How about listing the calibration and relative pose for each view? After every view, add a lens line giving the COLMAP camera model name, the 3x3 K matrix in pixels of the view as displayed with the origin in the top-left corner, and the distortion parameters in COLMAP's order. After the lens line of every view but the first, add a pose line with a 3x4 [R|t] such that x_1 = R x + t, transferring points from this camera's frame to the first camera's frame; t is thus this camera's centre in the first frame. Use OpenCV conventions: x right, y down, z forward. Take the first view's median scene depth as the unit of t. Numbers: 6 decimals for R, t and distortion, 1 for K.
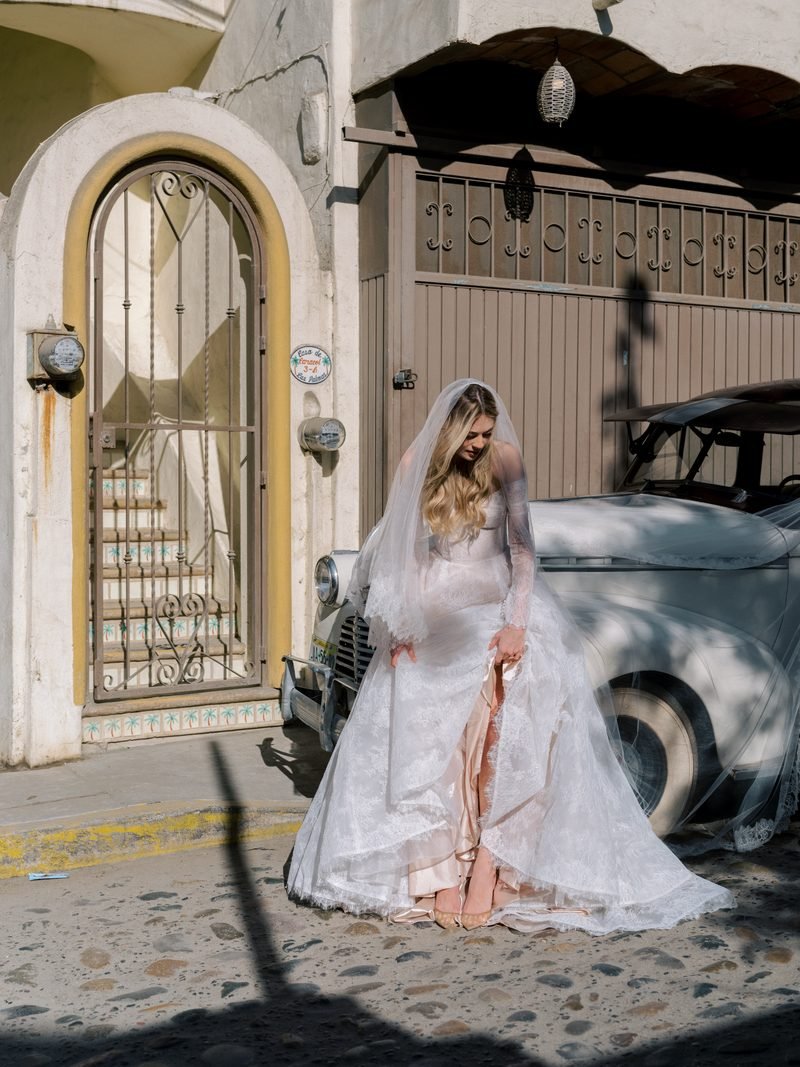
lens RADIAL K [[1461.8, 0, 342.2], [0, 1461.8, 478.7], [0, 0, 1]] dist [-0.004521, -0.009750]
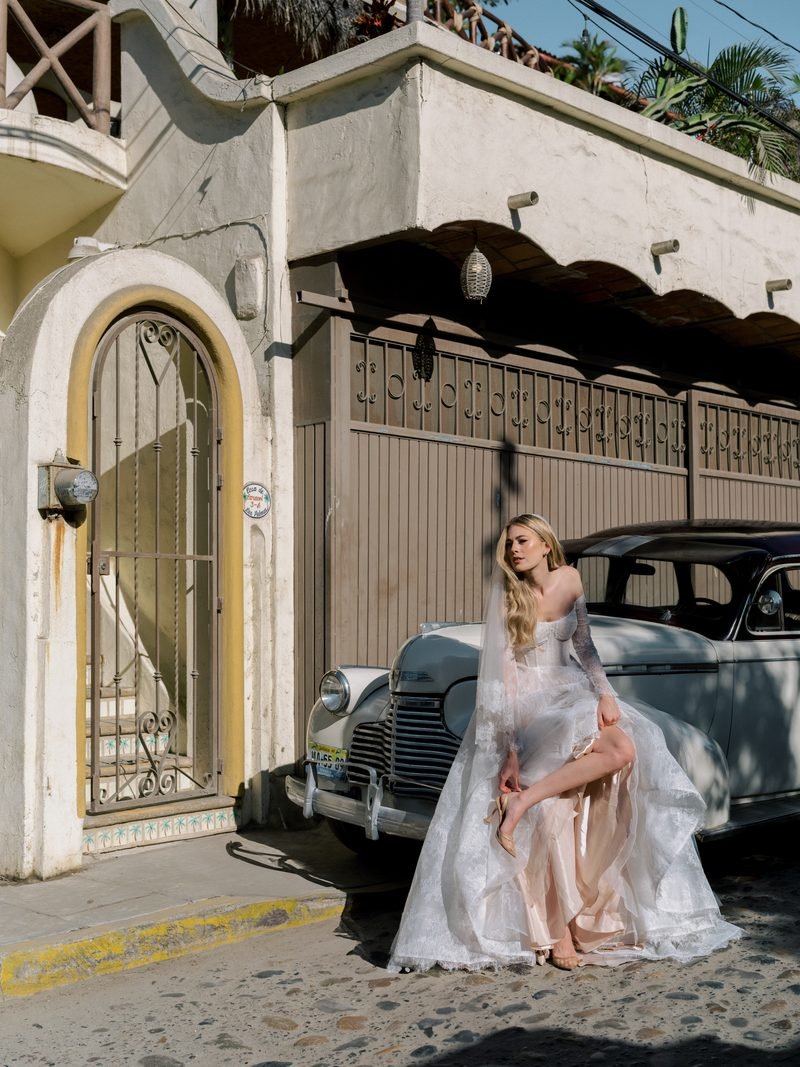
lens RADIAL K [[1455.9, 0, 371.0], [0, 1455.9, 535.1], [0, 0, 1]] dist [0.000956, -0.018226]
pose [[0.944566, 0.013492, 0.328044, -0.301685], [0.004619, 0.998510, -0.054365, 0.008394], [-0.328289, 0.052867, 0.943097, -0.065320]]
